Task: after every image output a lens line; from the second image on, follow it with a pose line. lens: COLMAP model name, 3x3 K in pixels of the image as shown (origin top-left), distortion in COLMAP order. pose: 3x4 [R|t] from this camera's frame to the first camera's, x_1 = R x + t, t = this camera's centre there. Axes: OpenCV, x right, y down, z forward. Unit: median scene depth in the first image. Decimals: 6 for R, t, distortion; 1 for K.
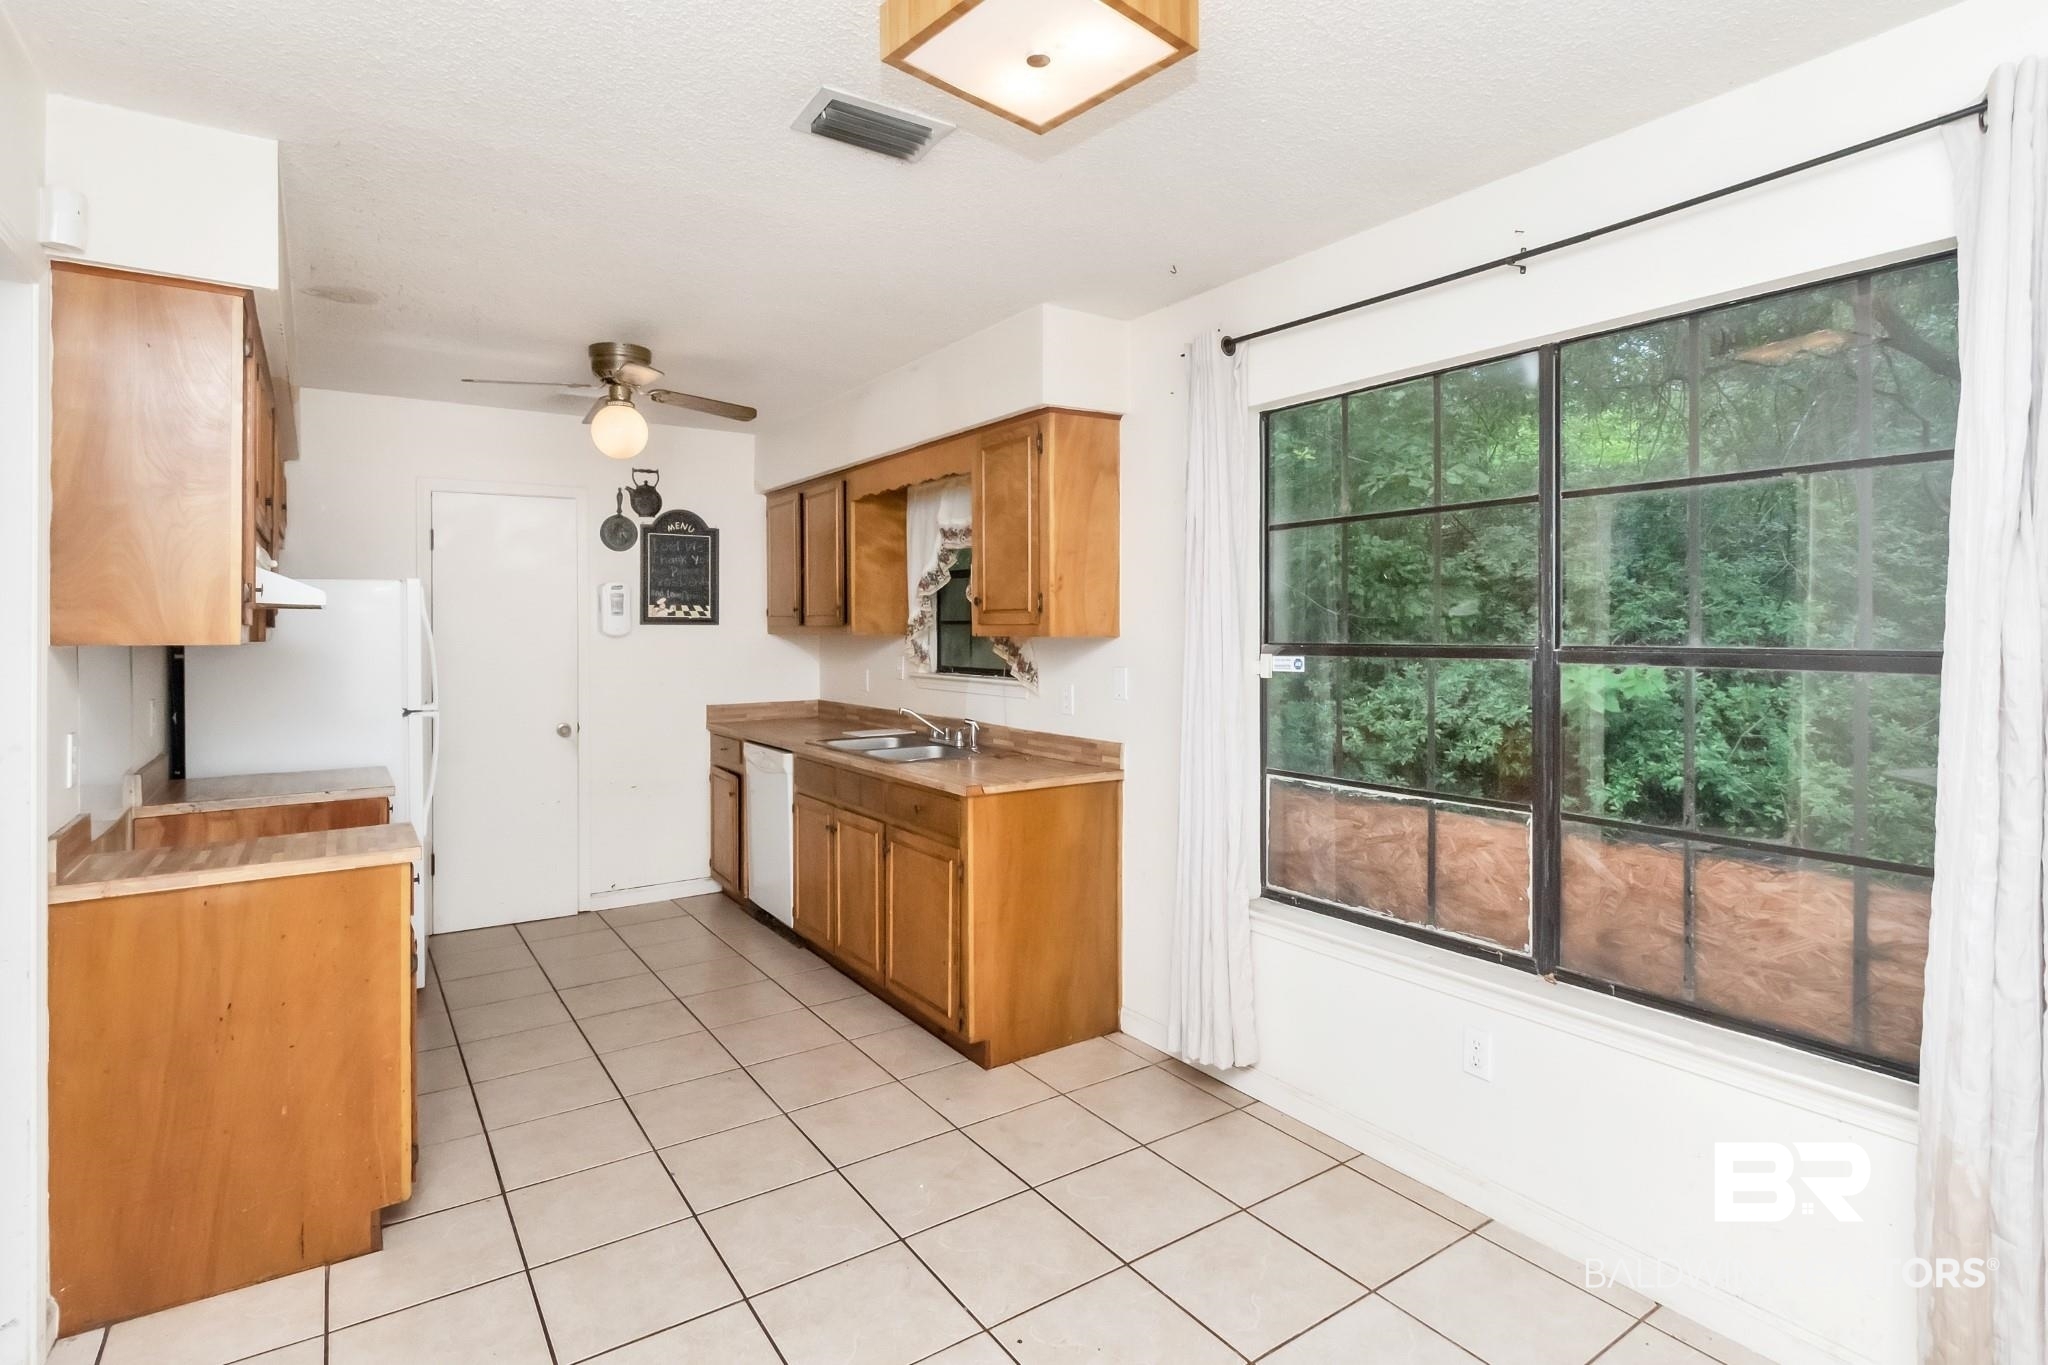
lens RADIAL K [[1014.6, 0, 1023.2], [0, 1014.6, 630.3], [0, 0, 1]] dist [0.000991, -0.005902]
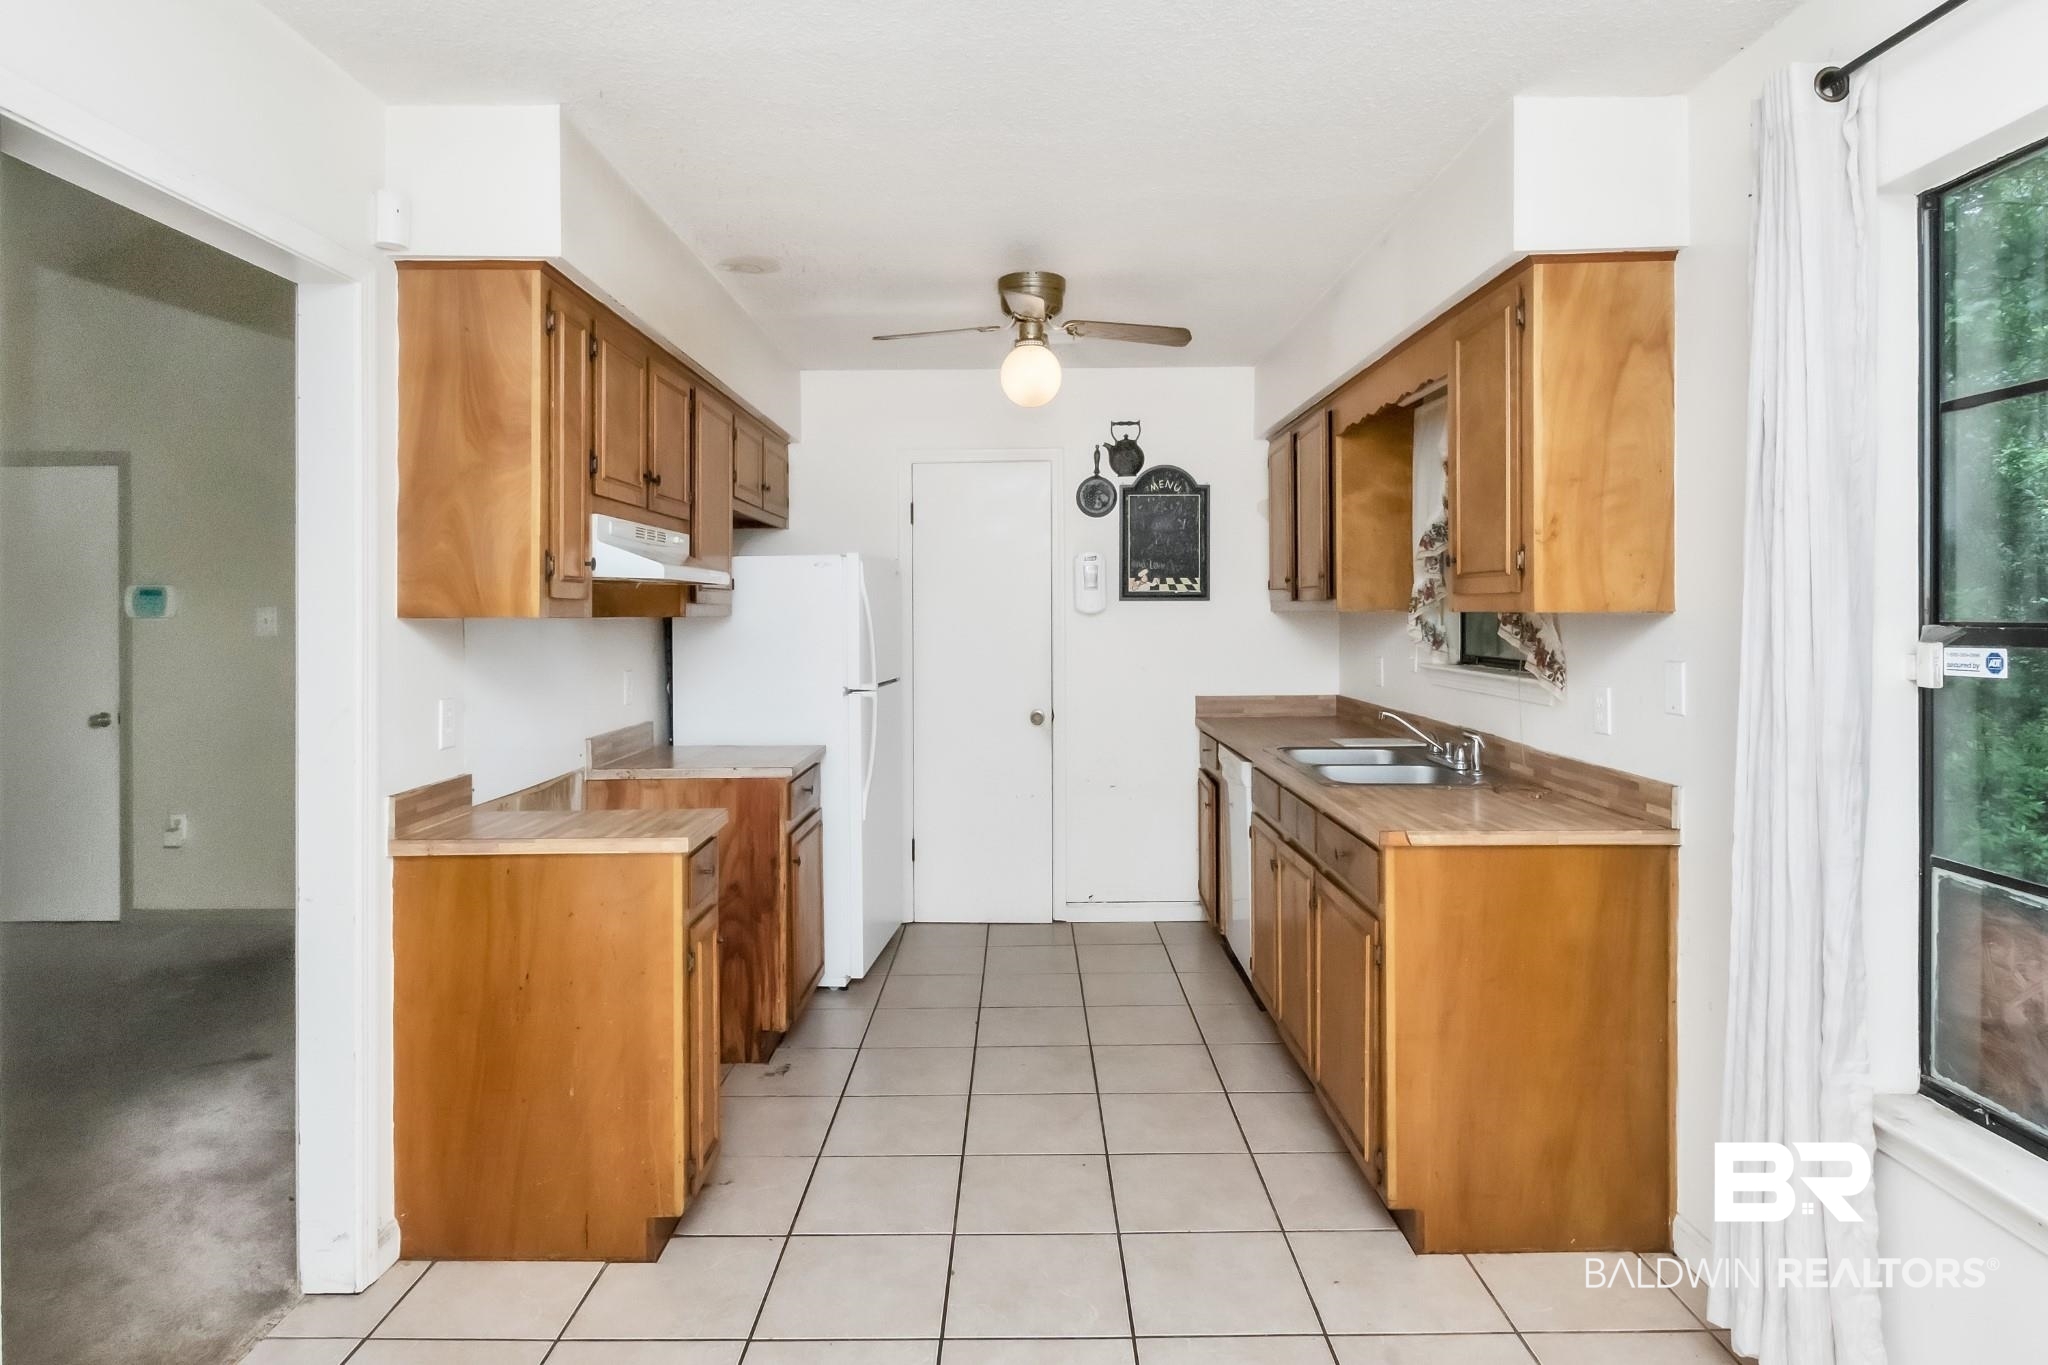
lens RADIAL K [[1152.6, 0, 1025.2], [0, 1152.6, 614.0], [0, 0, 1]] dist [-0.004121, -0.002614]
pose [[0.826355, 0.000040, -0.563149, 0.150243], [0.001281, 0.999997, 0.001951, 0.005044], [0.563148, -0.002334, 0.826353, 0.186775]]
